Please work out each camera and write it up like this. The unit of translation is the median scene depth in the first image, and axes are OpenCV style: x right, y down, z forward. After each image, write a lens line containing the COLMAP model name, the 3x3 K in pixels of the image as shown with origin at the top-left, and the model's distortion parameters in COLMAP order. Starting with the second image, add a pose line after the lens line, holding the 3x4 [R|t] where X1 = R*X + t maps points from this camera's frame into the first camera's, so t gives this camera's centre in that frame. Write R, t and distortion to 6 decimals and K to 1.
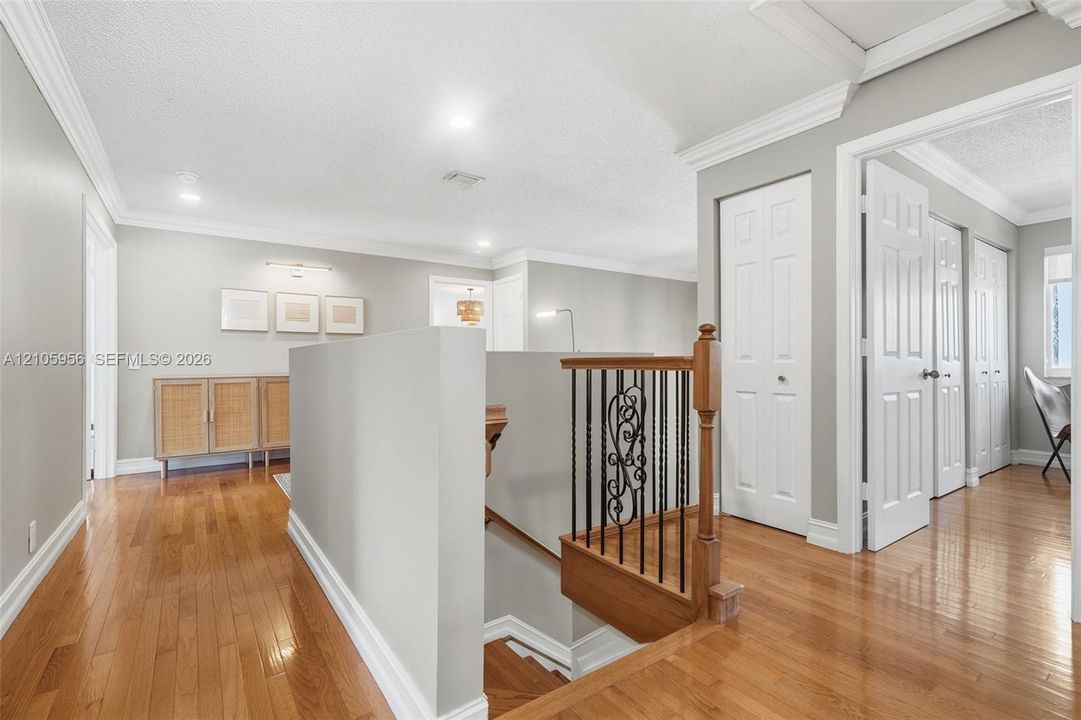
lens RADIAL K [[488.1, 0, 536.8], [0, 488.1, 362.9], [0, 0, 1]] dist [-0.002378, 0.001040]
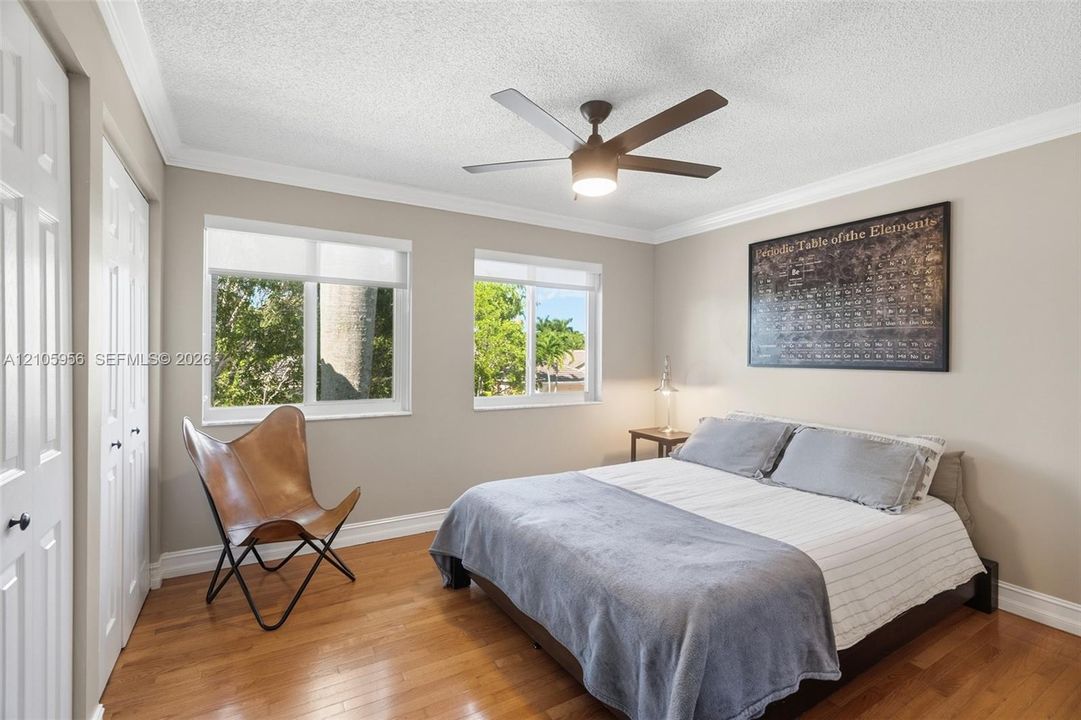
lens RADIAL K [[488.1, 0, 538.2], [0, 488.1, 356.1], [0, 0, 1]] dist [-0.002378, 0.001040]
pose [[0.070439, -0.003571, 0.997510, 0.477112], [-0.014263, 0.999888, 0.004587, -0.068093], [-0.997414, -0.014551, 0.070381, 0.557951]]
